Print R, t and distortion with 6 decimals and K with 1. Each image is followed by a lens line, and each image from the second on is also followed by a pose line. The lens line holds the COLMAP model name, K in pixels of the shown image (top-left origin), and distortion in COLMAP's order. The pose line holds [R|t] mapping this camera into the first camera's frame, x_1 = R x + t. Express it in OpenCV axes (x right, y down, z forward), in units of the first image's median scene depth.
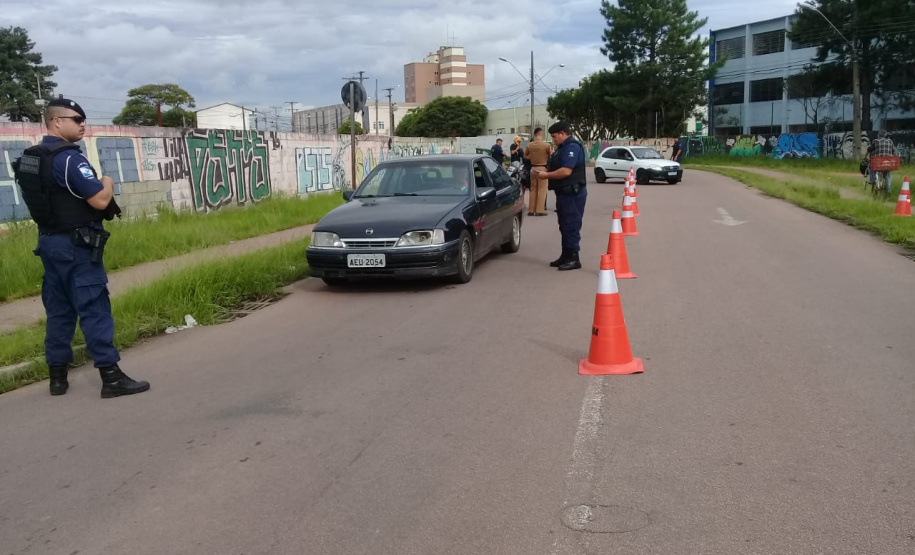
lens RADIAL K [[844.2, 0, 470.4], [0, 844.2, 286.3], [0, 0, 1]] dist [0.084366, -0.163947]
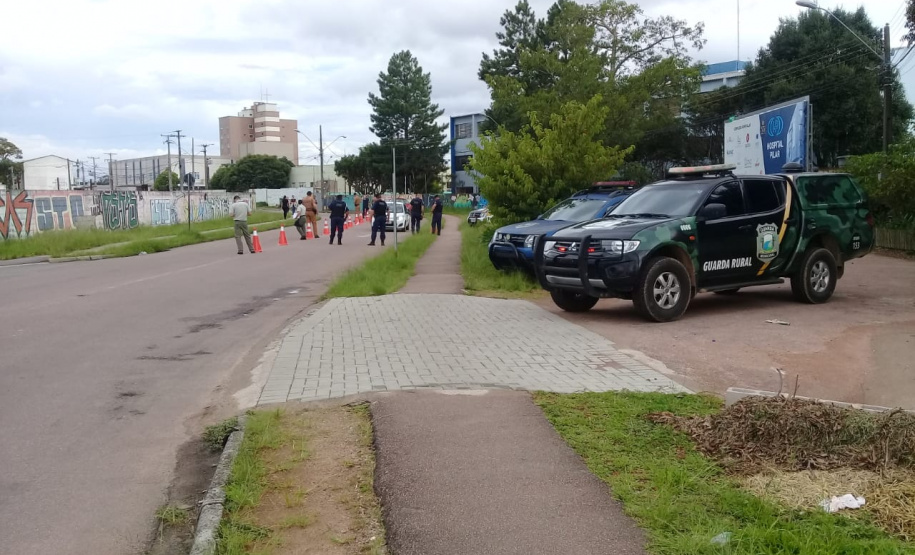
lens RADIAL K [[844.2, 0, 473.0], [0, 844.2, 282.0], [0, 0, 1]] dist [0.084366, -0.163947]
pose [[0.977890, -0.007092, 0.208997, 0.031813], [0.020094, 0.997987, -0.060158, 0.050615], [-0.208150, 0.063028, 0.976064, -0.338329]]
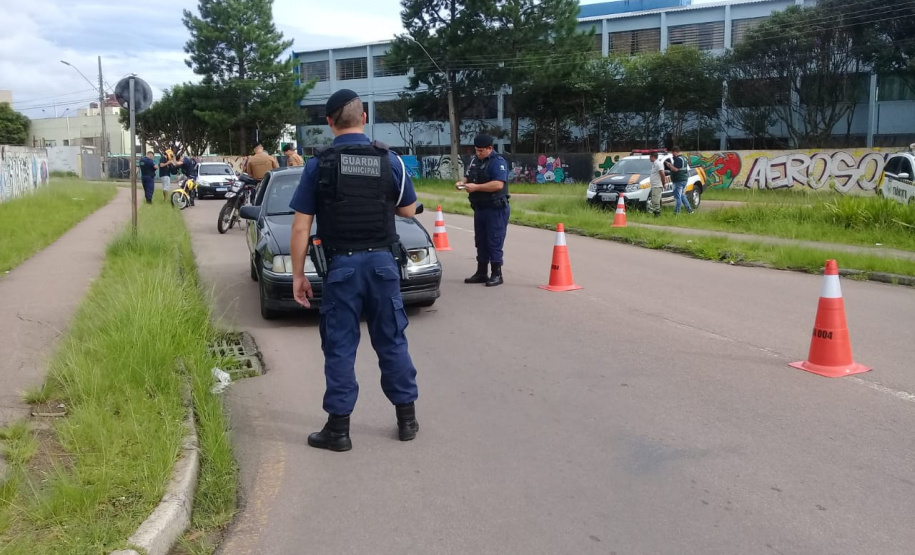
lens RADIAL K [[844.2, 0, 475.6], [0, 844.2, 276.1], [0, 0, 1]] dist [0.084366, -0.163947]
pose [[0.858628, -0.049747, 0.510180, -0.066677], [0.066838, 0.997648, -0.015208, -0.002730], [-0.508223, 0.047157, 0.859933, 0.028151]]
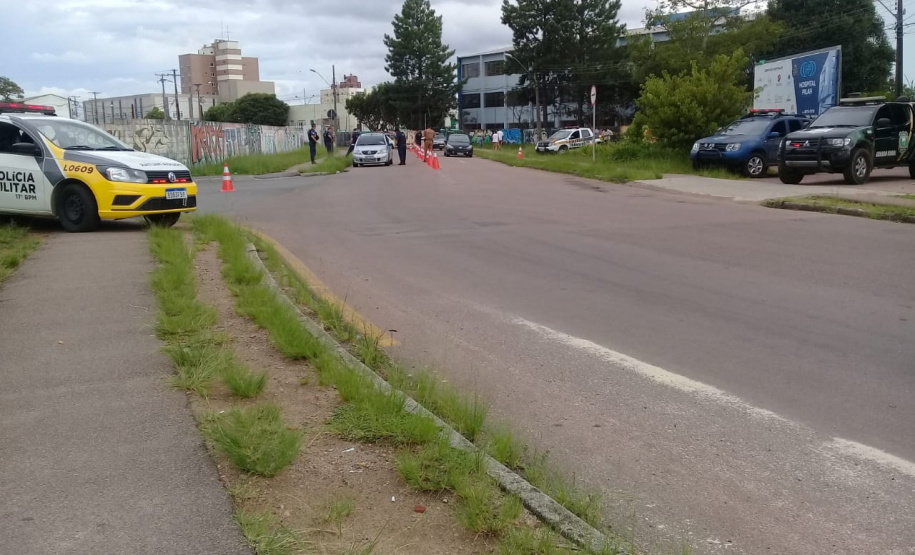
lens RADIAL K [[844.2, 0, 472.3], [0, 844.2, 285.8], [0, 0, 1]] dist [0.084366, -0.163947]
pose [[0.961406, -0.038844, 0.272378, -0.113057], [0.035996, 0.999233, 0.015447, 0.075569], [-0.272769, -0.005047, 0.962066, -0.437447]]
